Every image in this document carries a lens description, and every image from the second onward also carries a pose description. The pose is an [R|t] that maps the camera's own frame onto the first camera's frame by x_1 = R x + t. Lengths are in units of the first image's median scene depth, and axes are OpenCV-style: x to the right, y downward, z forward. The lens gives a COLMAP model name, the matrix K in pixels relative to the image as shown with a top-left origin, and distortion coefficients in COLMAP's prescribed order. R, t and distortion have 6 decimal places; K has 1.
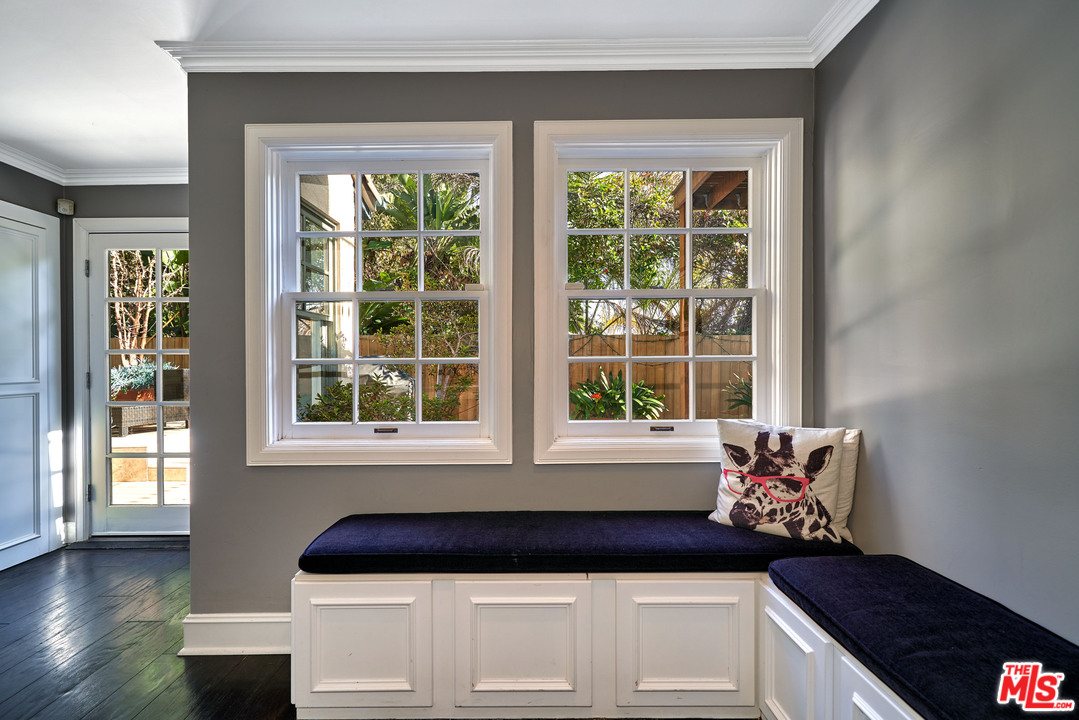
lens RADIAL K [[496.7, 0, 537.4], [0, 496.7, 360.1], [0, 0, 1]] dist [0.004202, 0.000086]
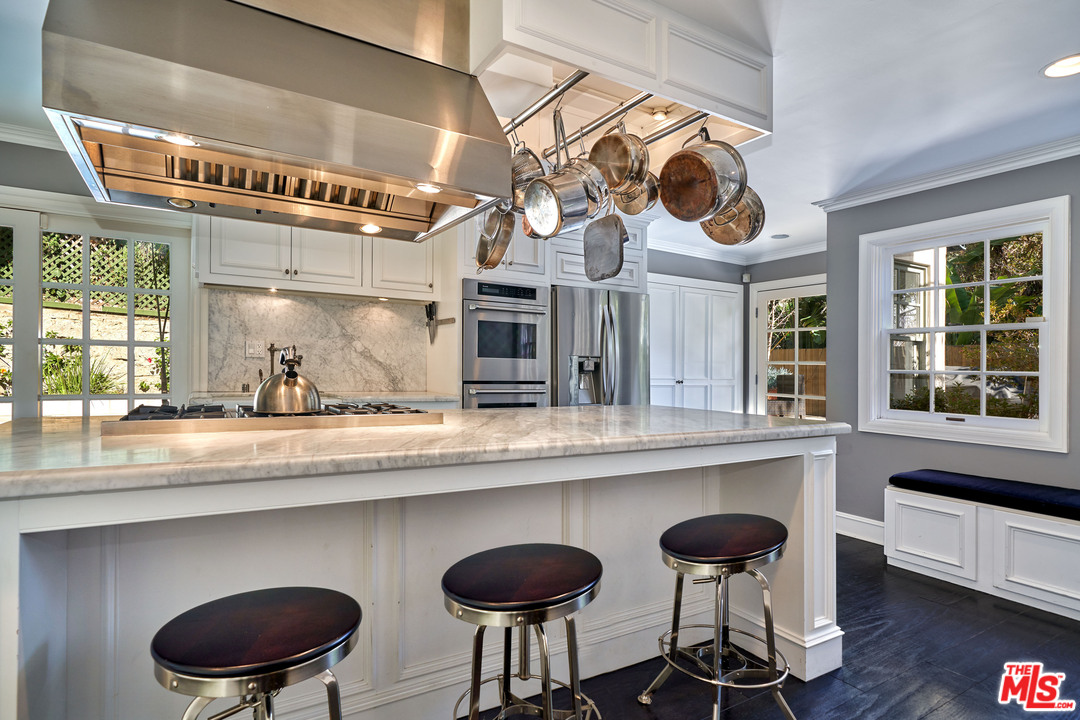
lens RADIAL K [[557.6, 0, 504.3], [0, 557.6, 358.5], [0, 0, 1]] dist [0.006583, 0.000899]
pose [[0.481953, 0.002066, -0.876194, 0.516840], [-0.015552, 0.999860, -0.006197, -0.009291], [0.876059, 0.016613, 0.481918, -0.999565]]
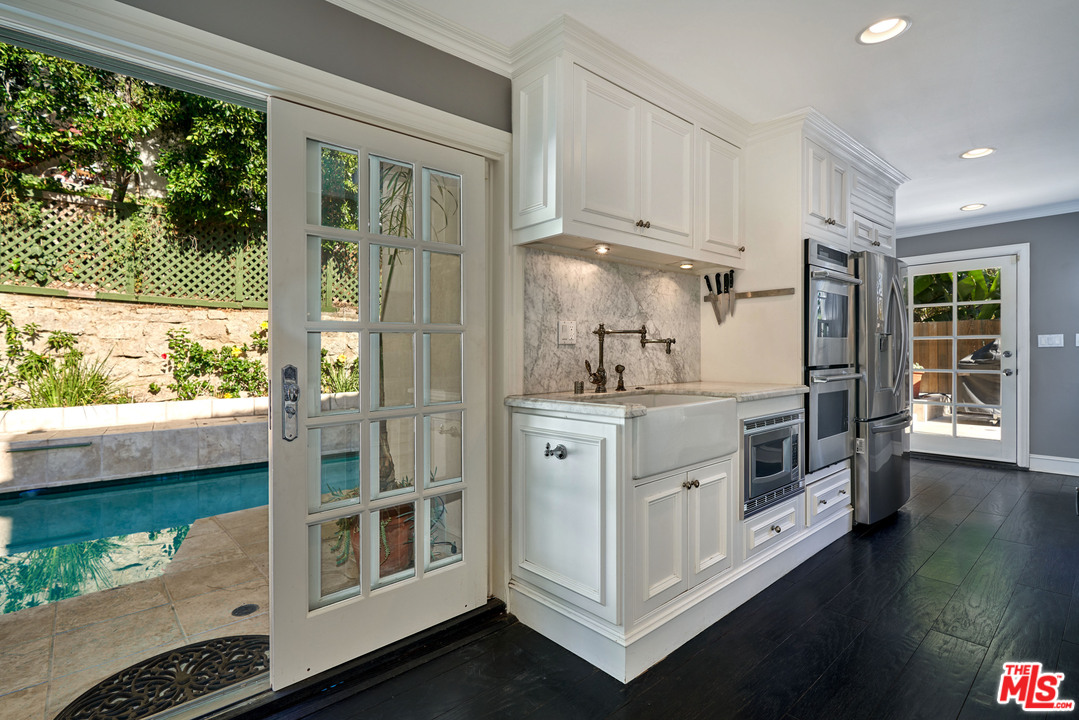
lens RADIAL K [[514.0, 0, 502.2], [0, 514.0, 350.0], [0, 0, 1]] dist [0.005288, -0.000172]
pose [[0.632181, -0.004928, -0.774805, -0.630368], [0.012981, 0.999907, 0.004232, -0.004519], [0.774712, -0.012733, 0.632186, -1.724858]]
